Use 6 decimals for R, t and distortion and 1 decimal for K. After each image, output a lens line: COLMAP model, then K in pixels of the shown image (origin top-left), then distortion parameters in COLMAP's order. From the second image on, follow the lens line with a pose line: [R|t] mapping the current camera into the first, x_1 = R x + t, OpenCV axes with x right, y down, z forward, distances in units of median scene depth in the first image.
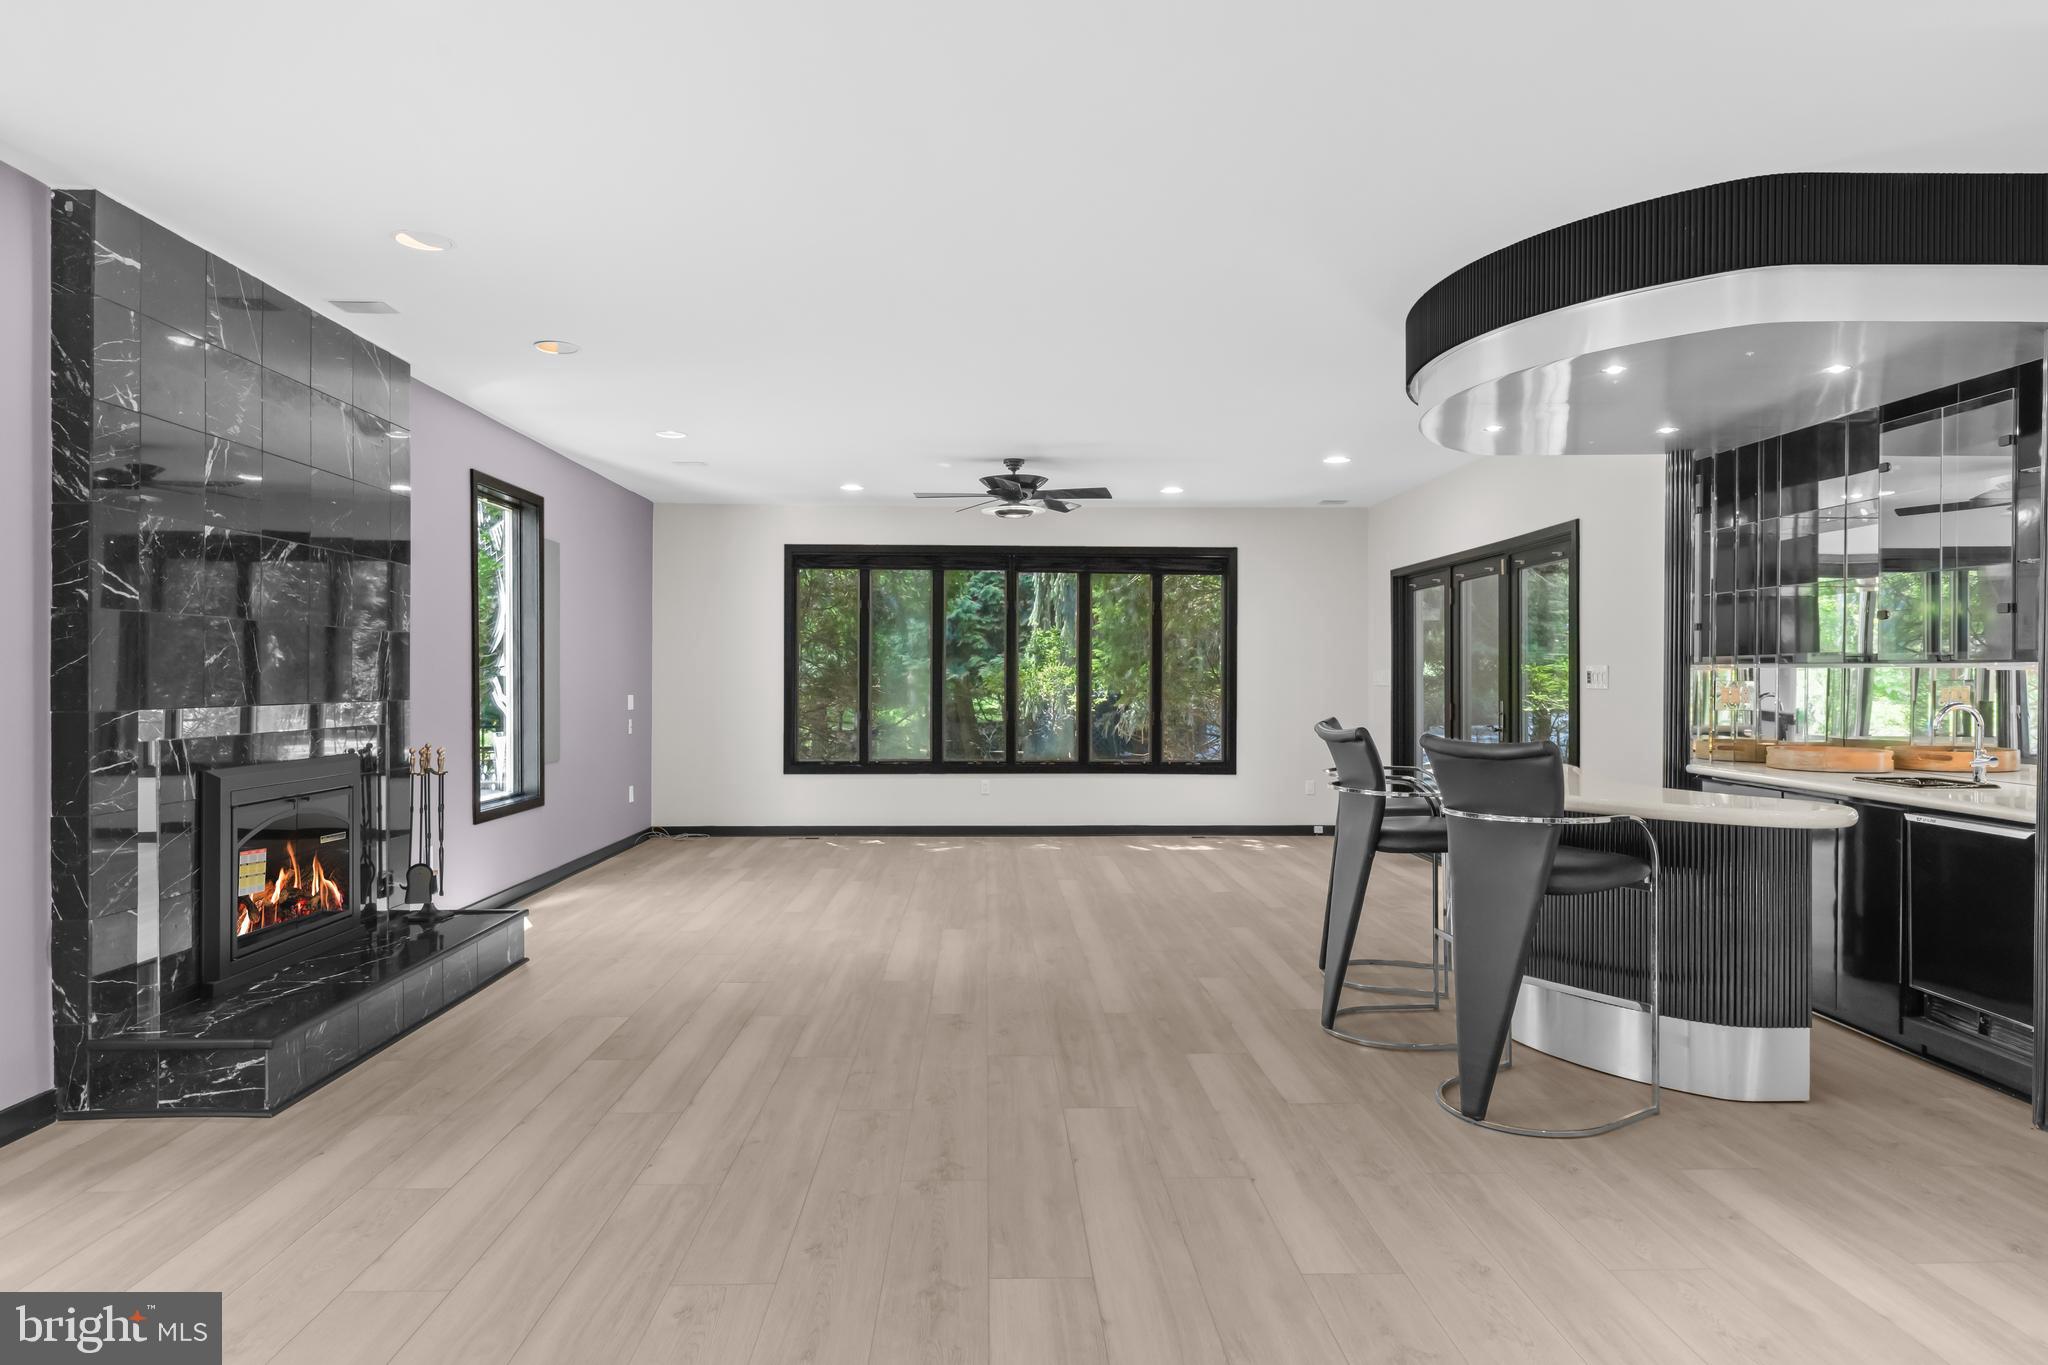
lens RADIAL K [[1180.1, 0, 1024.0], [0, 1180.1, 682.5], [0, 0, 1]] dist [0.001140, 0.002280]
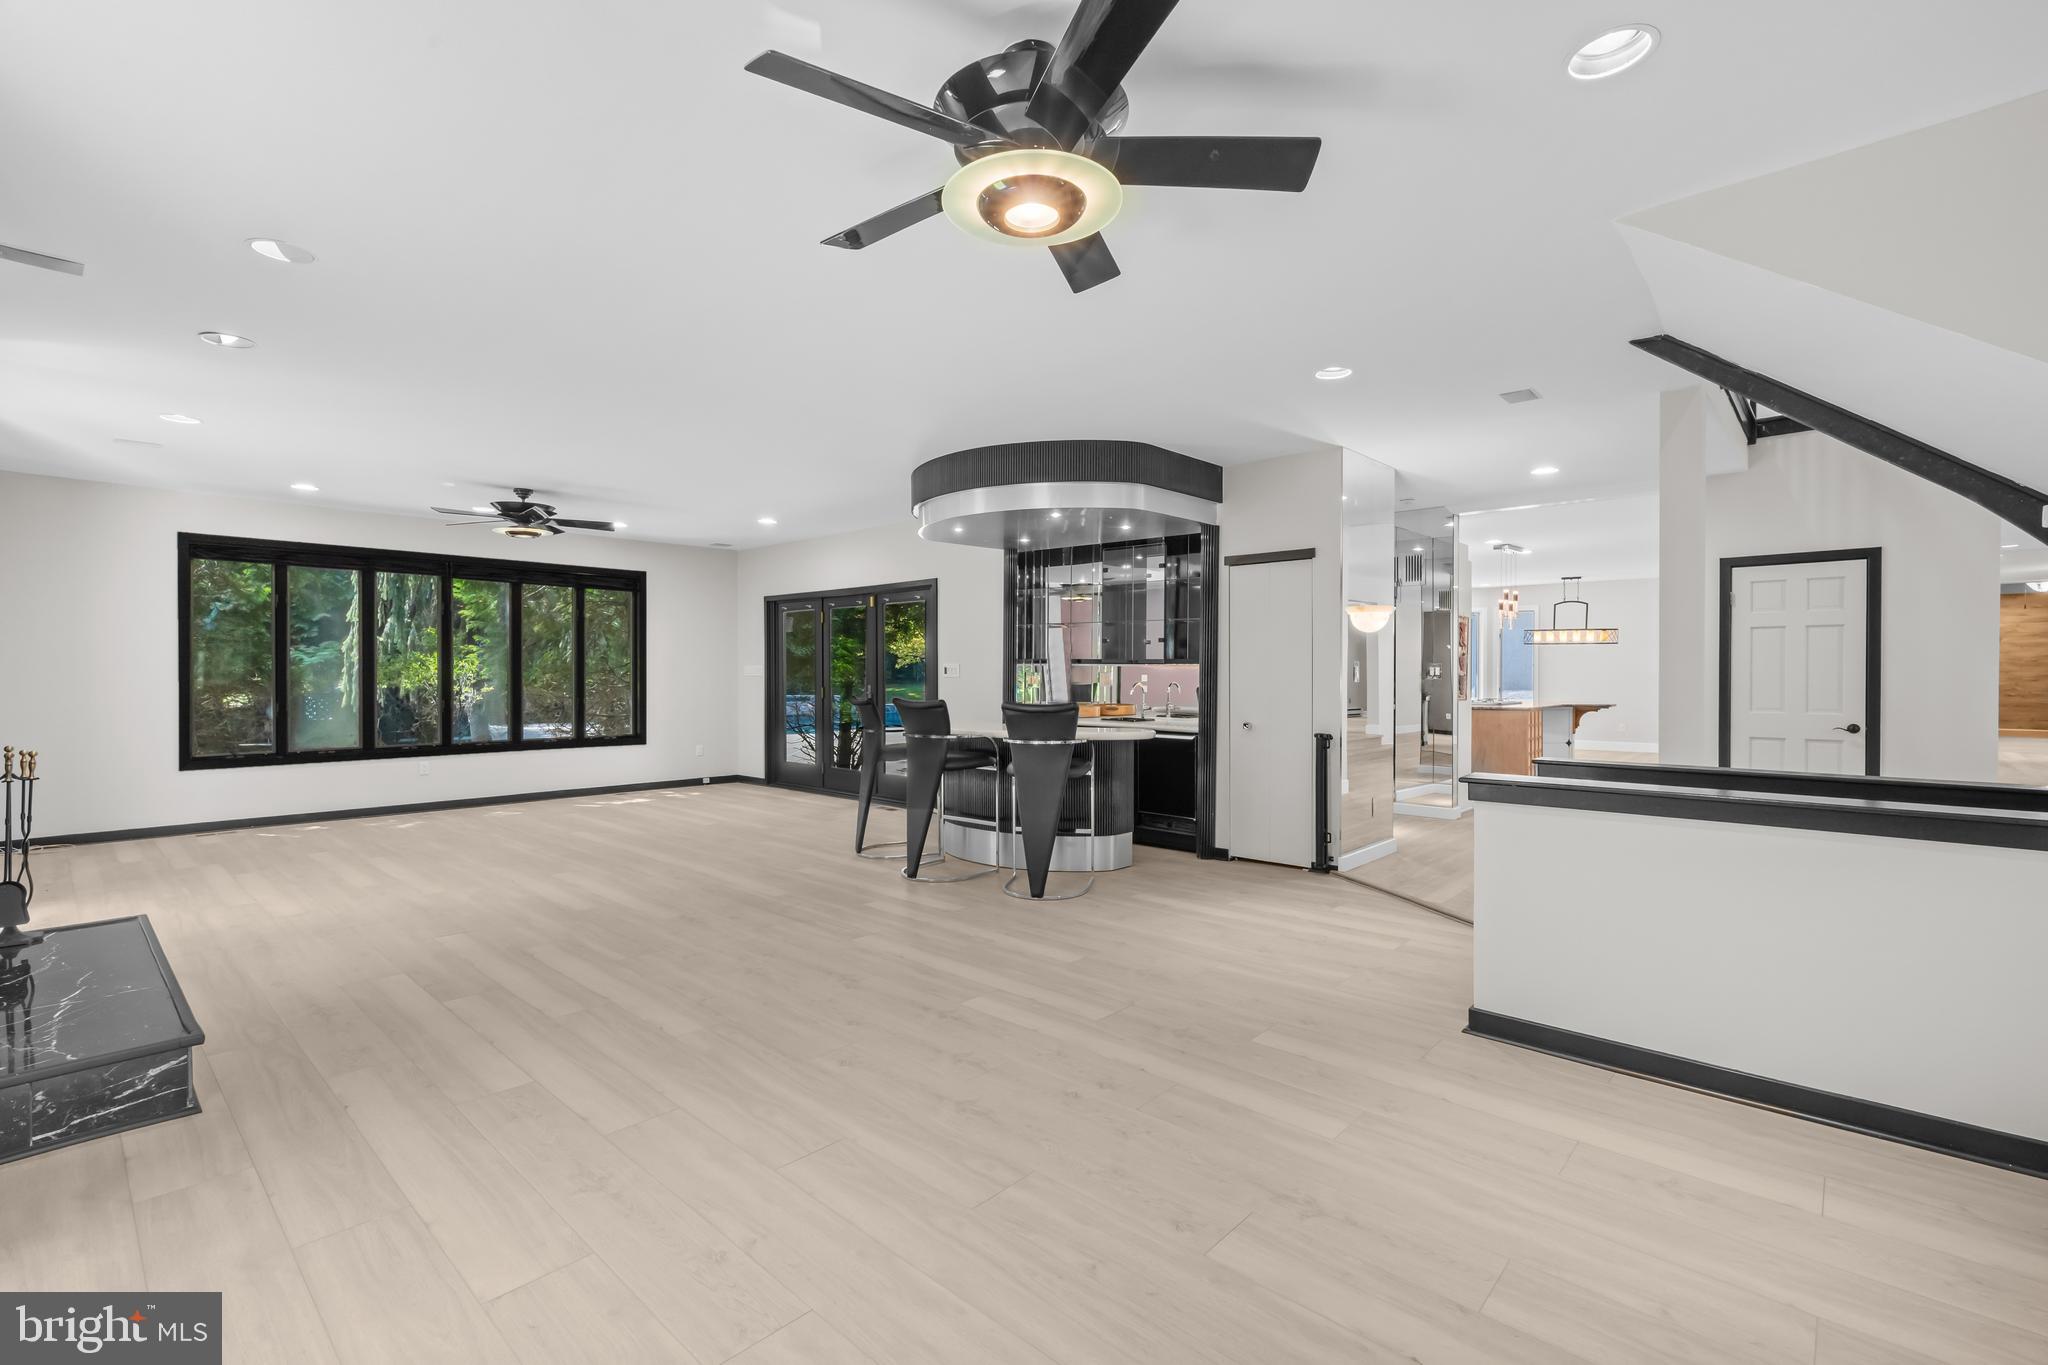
lens RADIAL K [[909.3, 0, 1027.5], [0, 909.3, 681.6], [0, 0, 1]] dist [-0.001162, 0.000772]
pose [[0.700398, -0.009002, 0.713696, -0.546482], [0.002455, 0.999945, 0.010202, -0.002631], [-0.713749, -0.005393, 0.700381, -0.030279]]
